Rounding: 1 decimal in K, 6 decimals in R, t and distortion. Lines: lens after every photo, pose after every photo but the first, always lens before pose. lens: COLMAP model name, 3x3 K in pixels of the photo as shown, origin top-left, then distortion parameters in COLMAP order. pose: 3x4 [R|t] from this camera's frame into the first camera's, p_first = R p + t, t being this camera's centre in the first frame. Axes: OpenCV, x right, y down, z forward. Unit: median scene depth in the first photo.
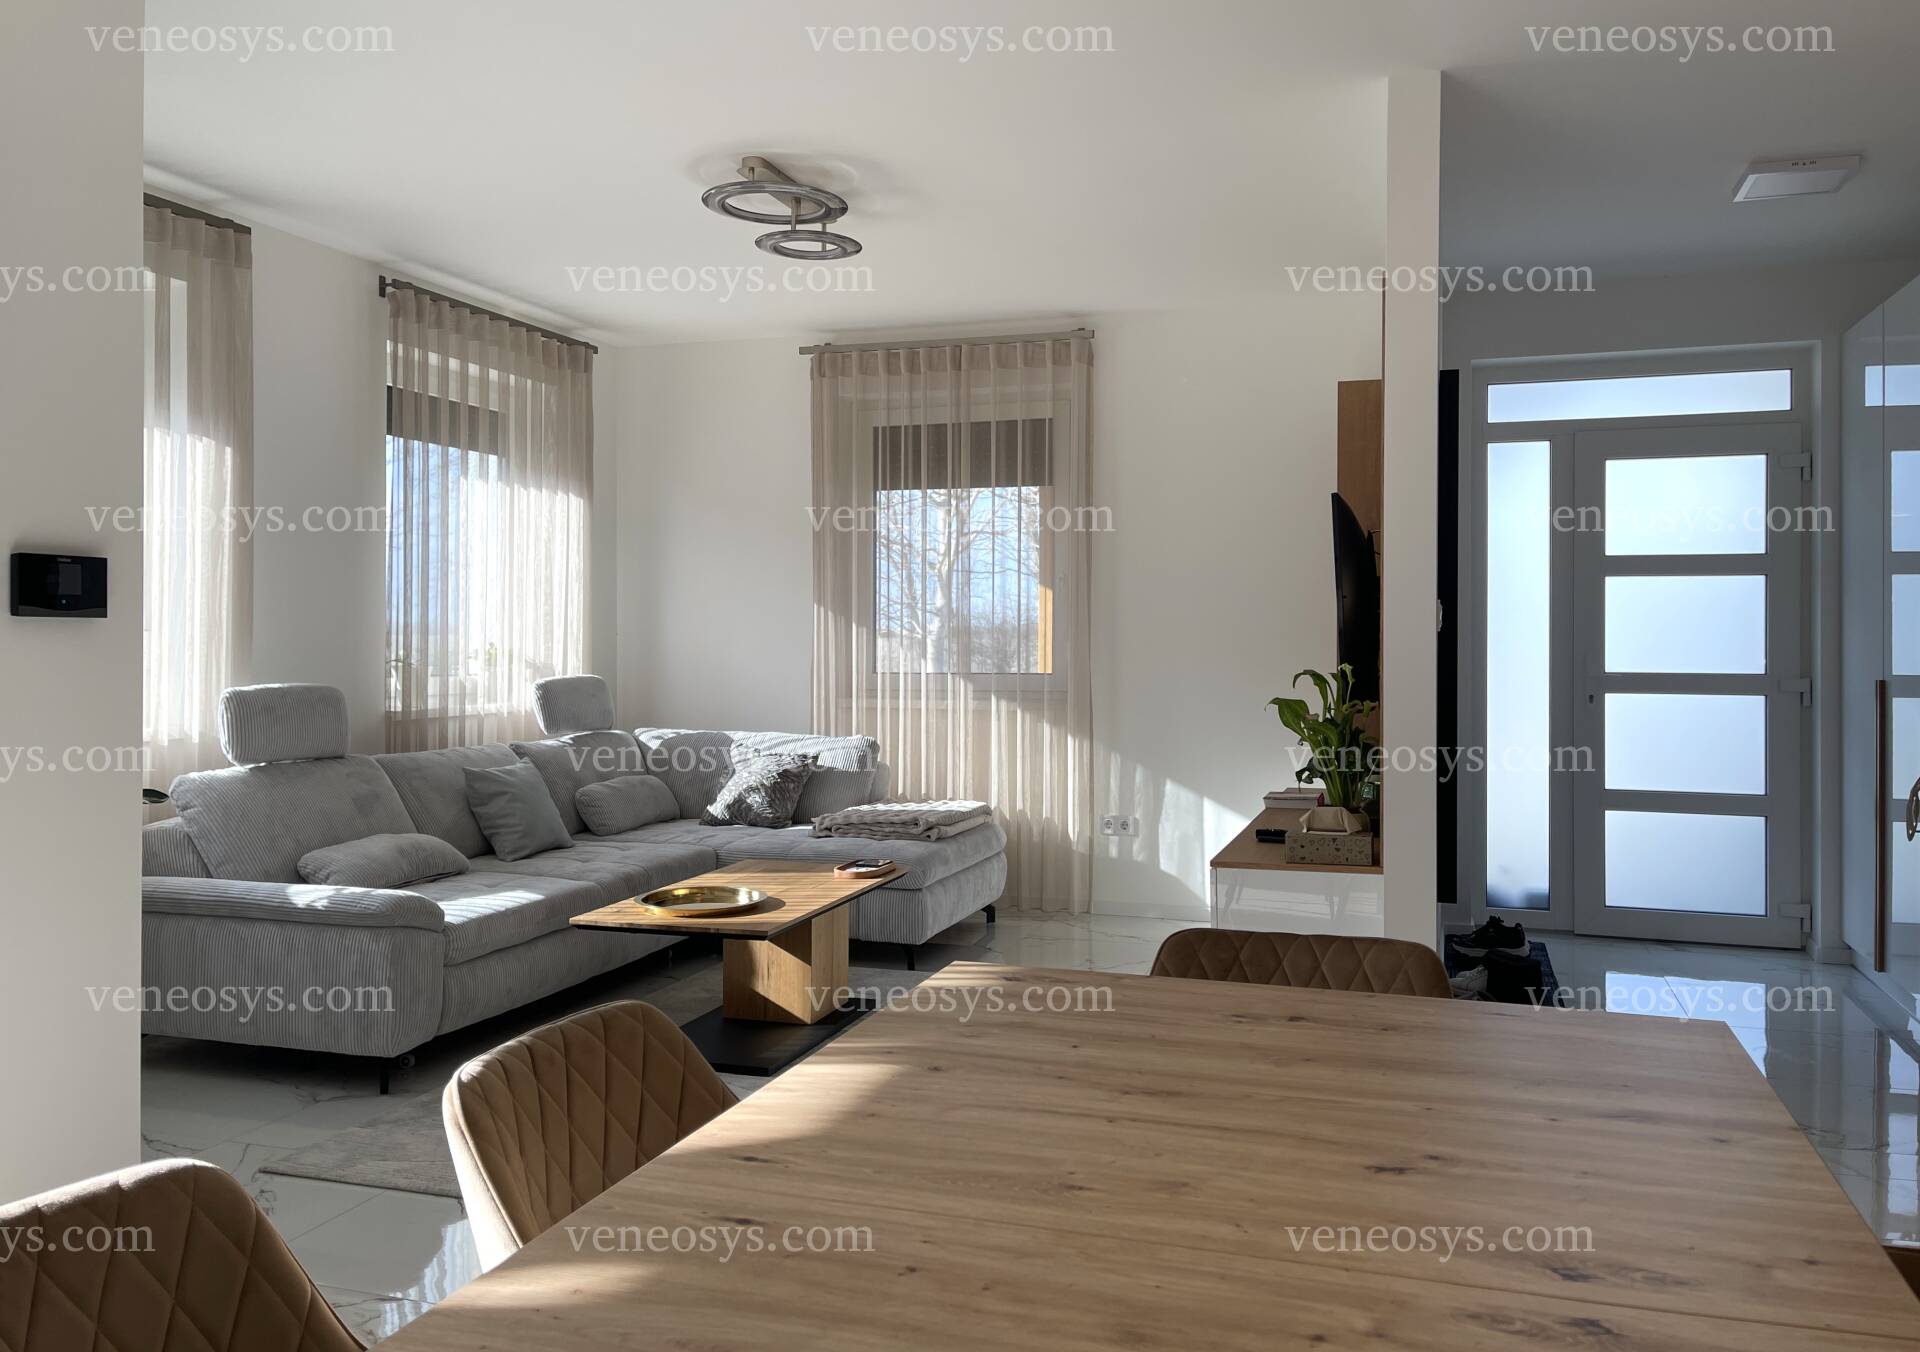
lens RADIAL K [[1487.3, 0, 954.4], [0, 1487.3, 639.2], [0, 0, 1]] dist [0.033478, -0.004284]
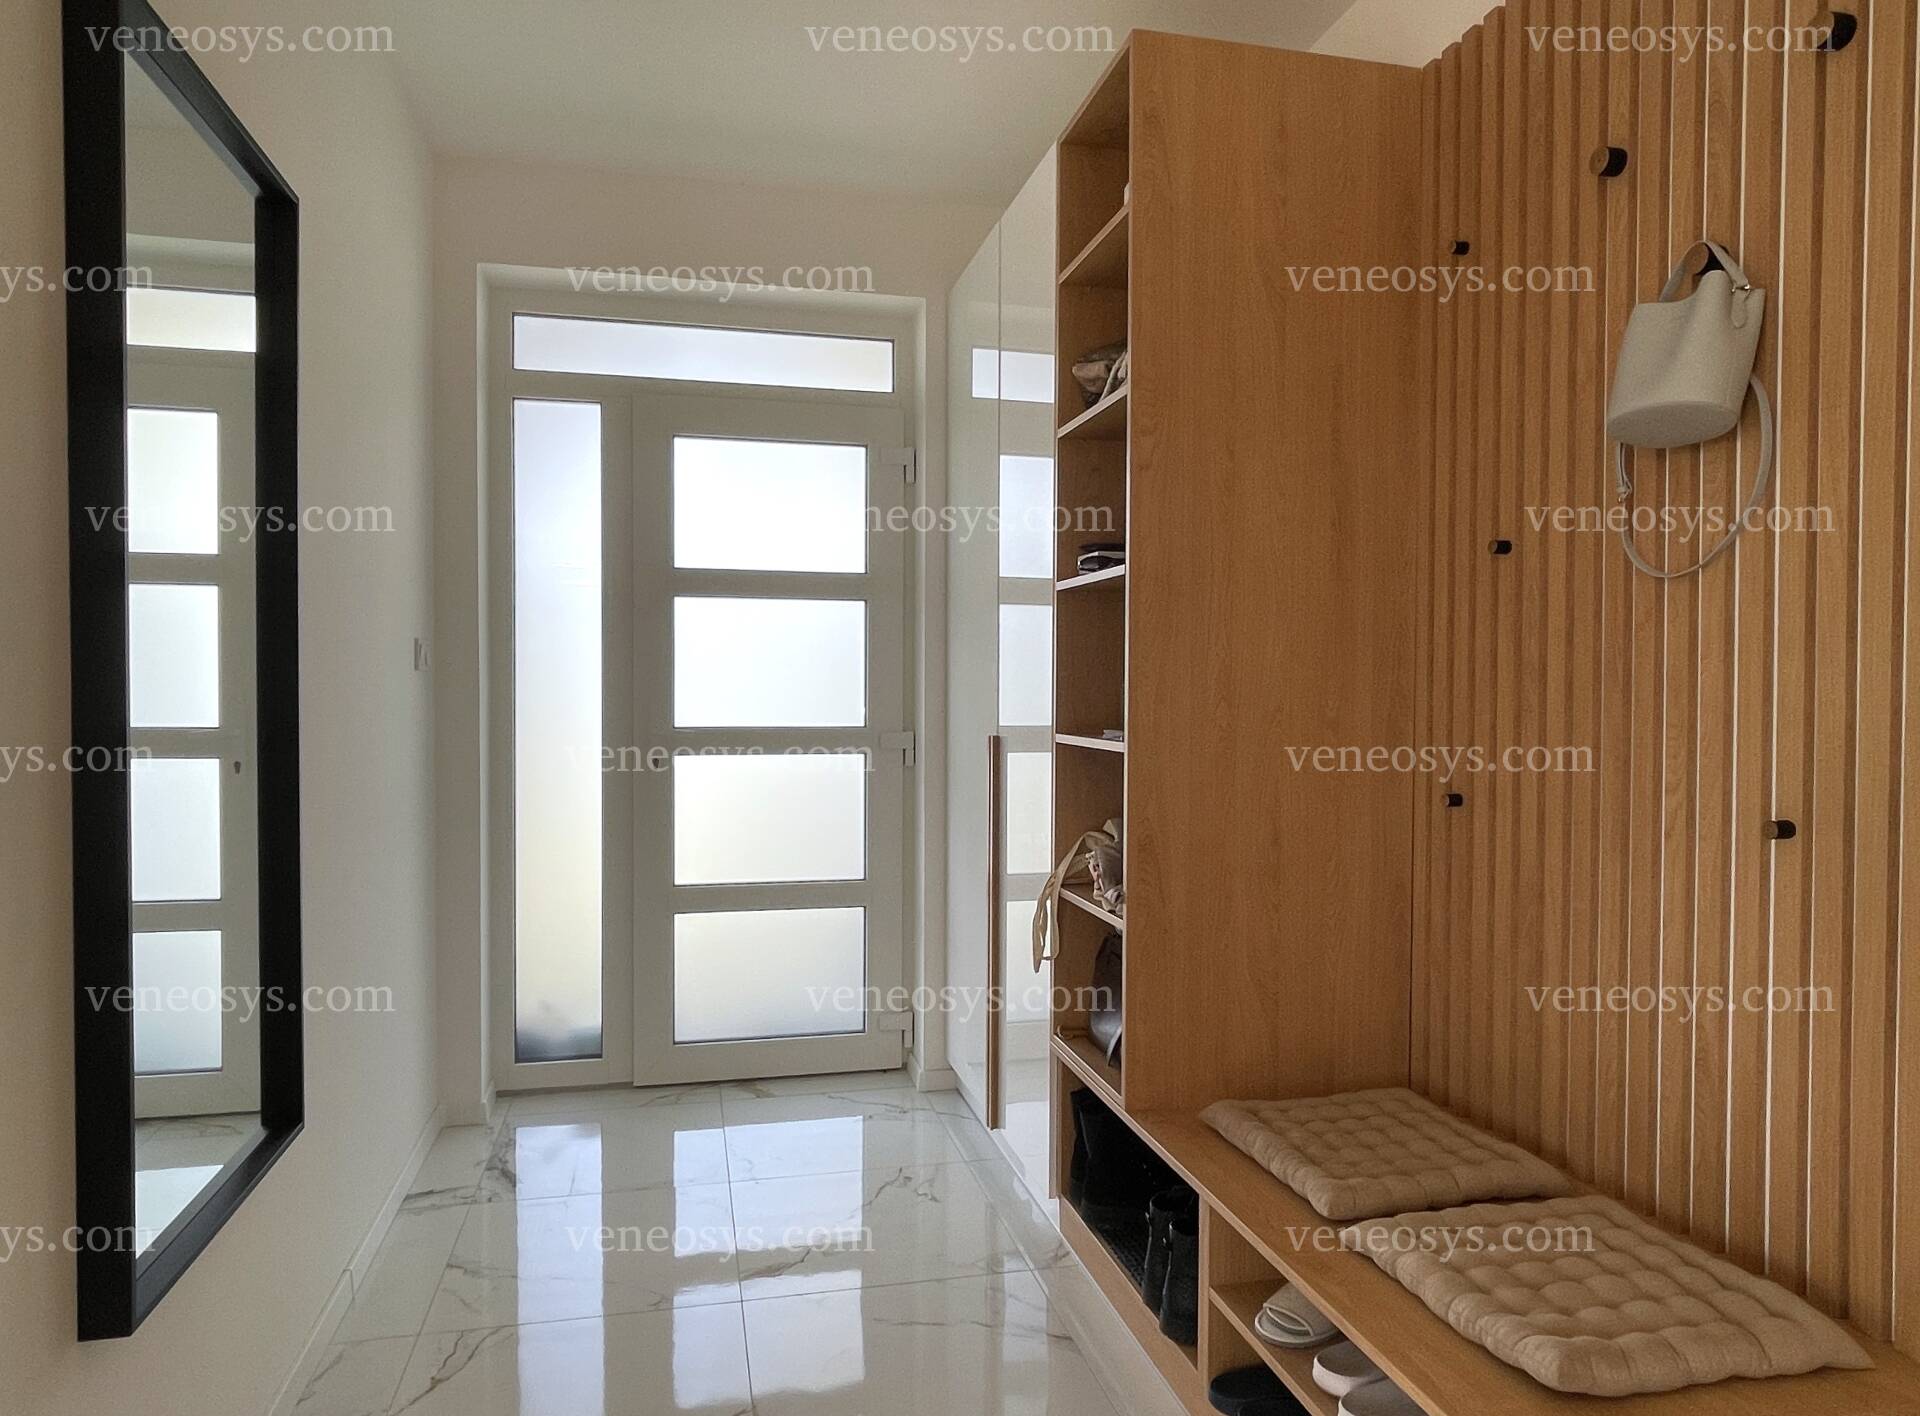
lens RADIAL K [[1233.0, 0, 944.7], [0, 1233.0, 709.1], [0, 0, 1]] dist [-0.002753, -0.004128]
pose [[0.855391, -0.007884, 0.517922, 0.956145], [-0.000376, 0.999874, 0.015842, 0.014628], [-0.517982, -0.013745, 0.855281, 1.685122]]
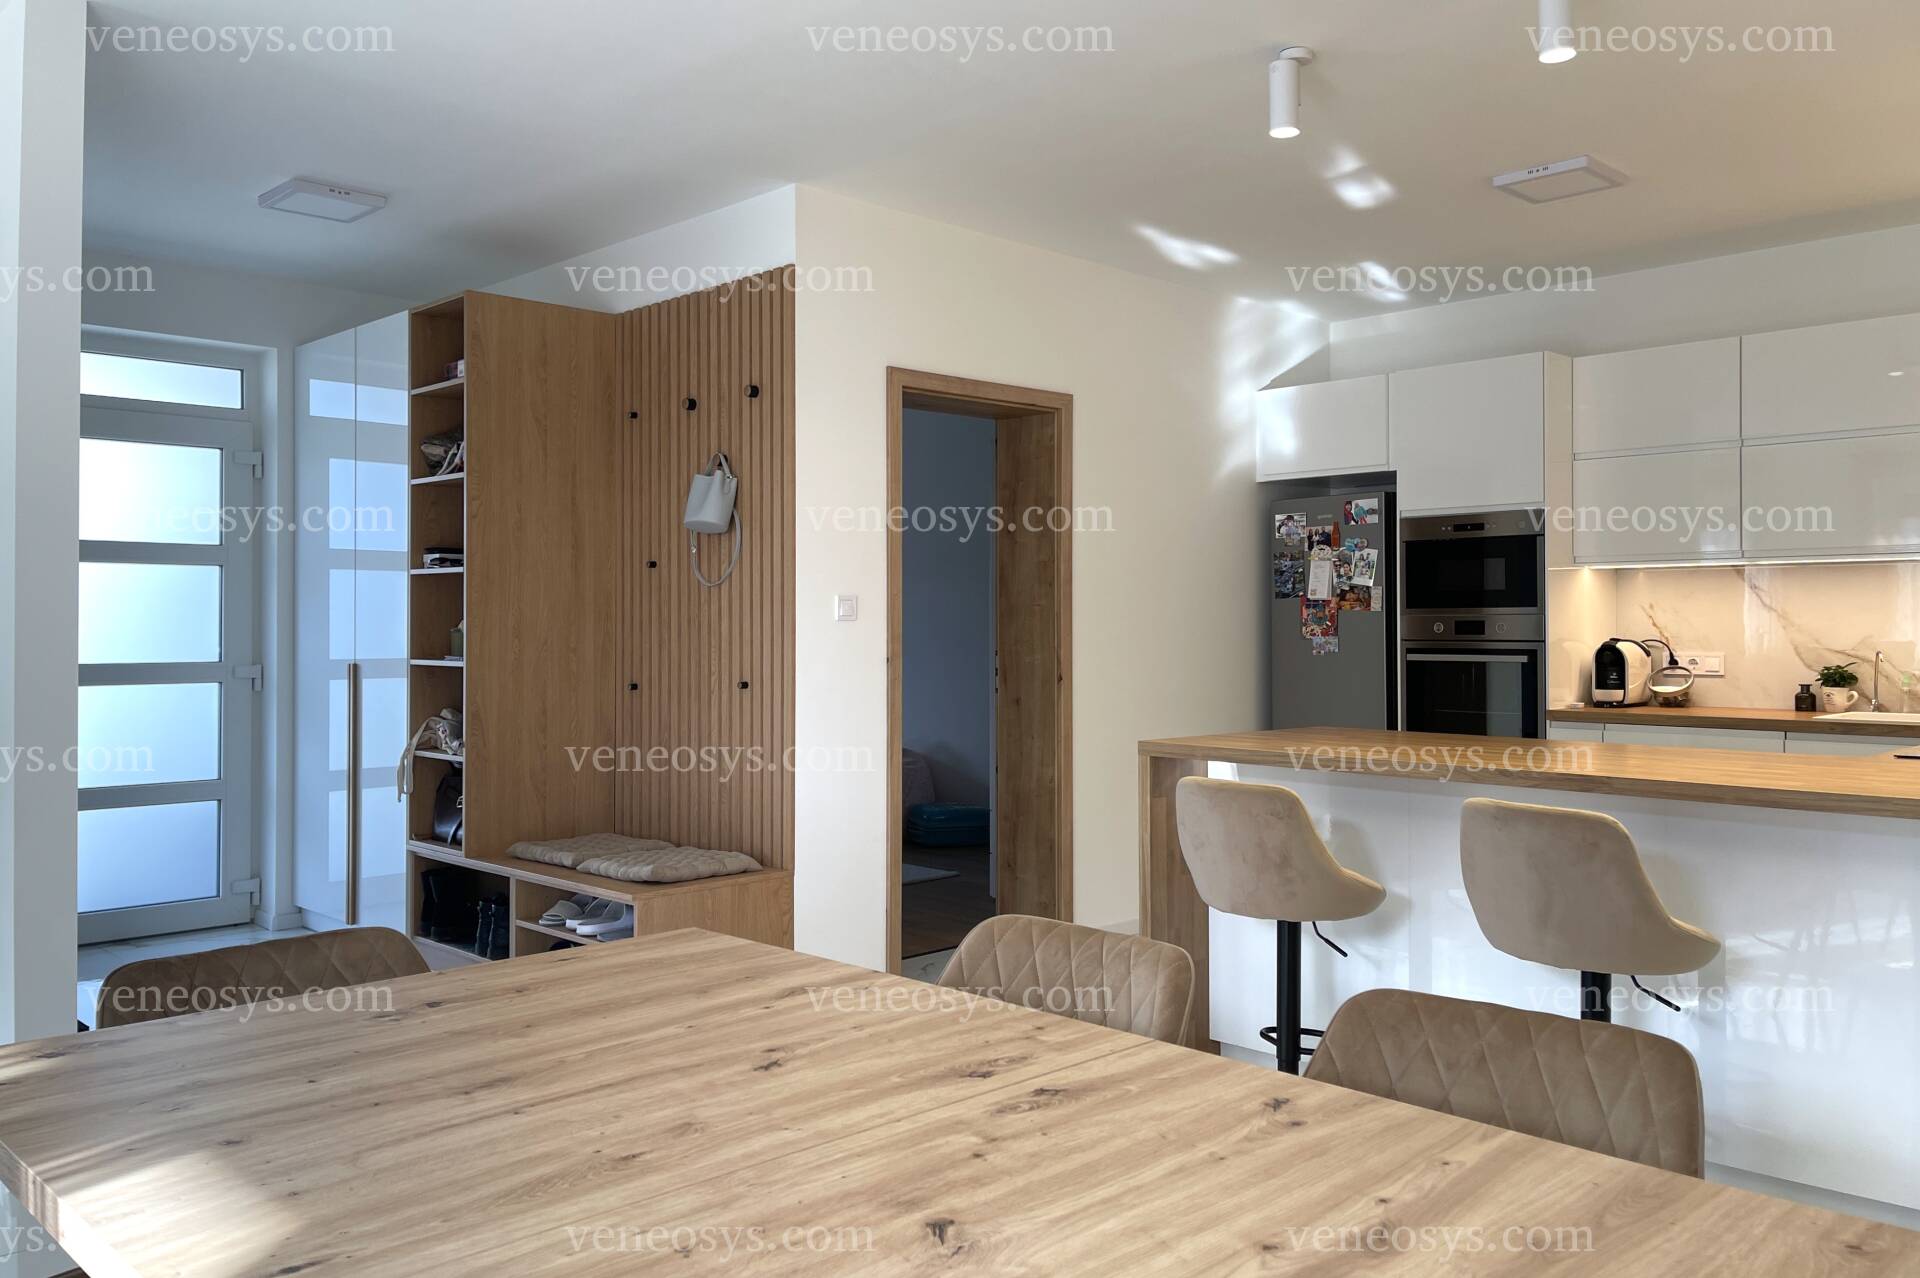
lens RADIAL K [[1510.6, 0, 960.0], [0, 1510.6, 639.0], [0, 0, 1]] dist [0.032663, -0.002222]
pose [[0.452704, -0.007373, 0.891630, -0.640698], [0.002462, 0.999972, 0.007019, 0.005990], [-0.891658, -0.000982, 0.452710, 0.287295]]
